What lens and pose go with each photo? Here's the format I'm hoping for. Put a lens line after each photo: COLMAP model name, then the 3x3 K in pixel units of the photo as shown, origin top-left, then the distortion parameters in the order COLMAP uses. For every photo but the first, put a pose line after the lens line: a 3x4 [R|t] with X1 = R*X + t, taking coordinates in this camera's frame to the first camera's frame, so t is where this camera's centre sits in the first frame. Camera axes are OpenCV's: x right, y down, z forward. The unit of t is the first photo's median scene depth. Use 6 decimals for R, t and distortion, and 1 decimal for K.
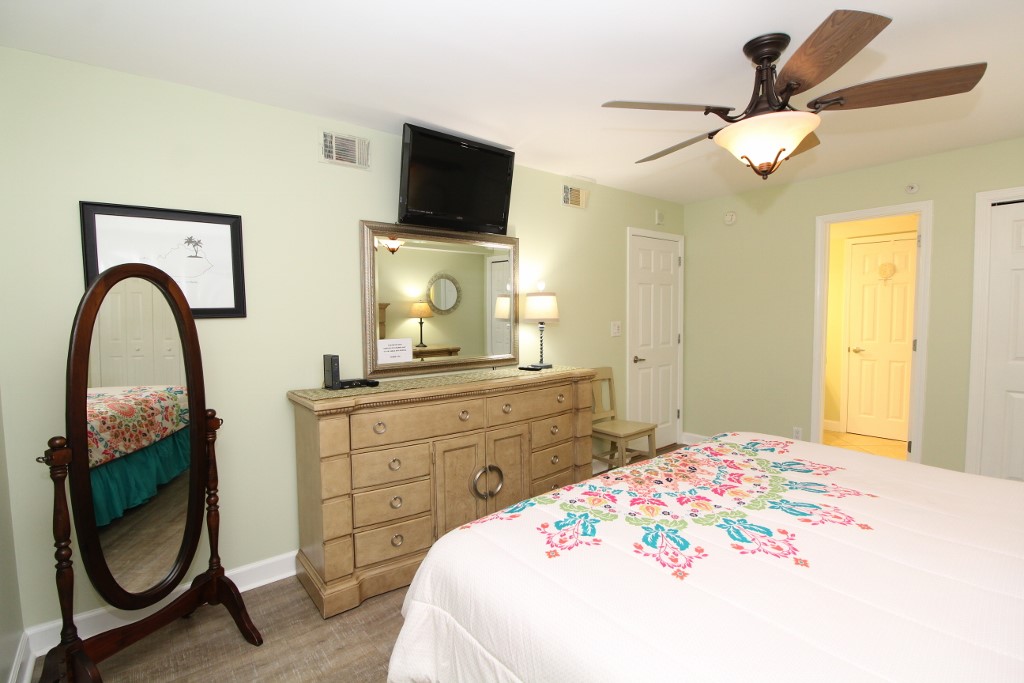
lens RADIAL K [[479.8, 0, 512.0], [0, 479.8, 341.5], [0, 0, 1]] dist [-0.000517, -0.017019]
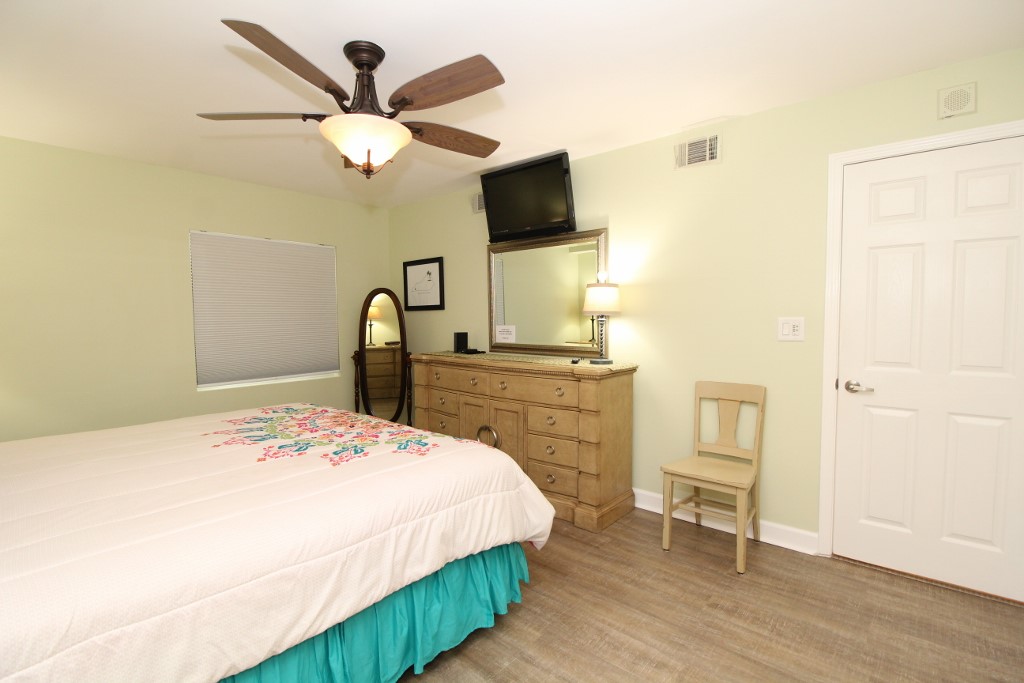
lens RADIAL K [[479.8, 0, 512.0], [0, 479.8, 341.5], [0, 0, 1]] dist [-0.000517, -0.017019]
pose [[0.162985, 0.061045, -0.984738, 1.226461], [-0.055068, 0.997091, 0.052697, -0.036142], [0.985090, 0.045639, 0.165873, 0.858389]]
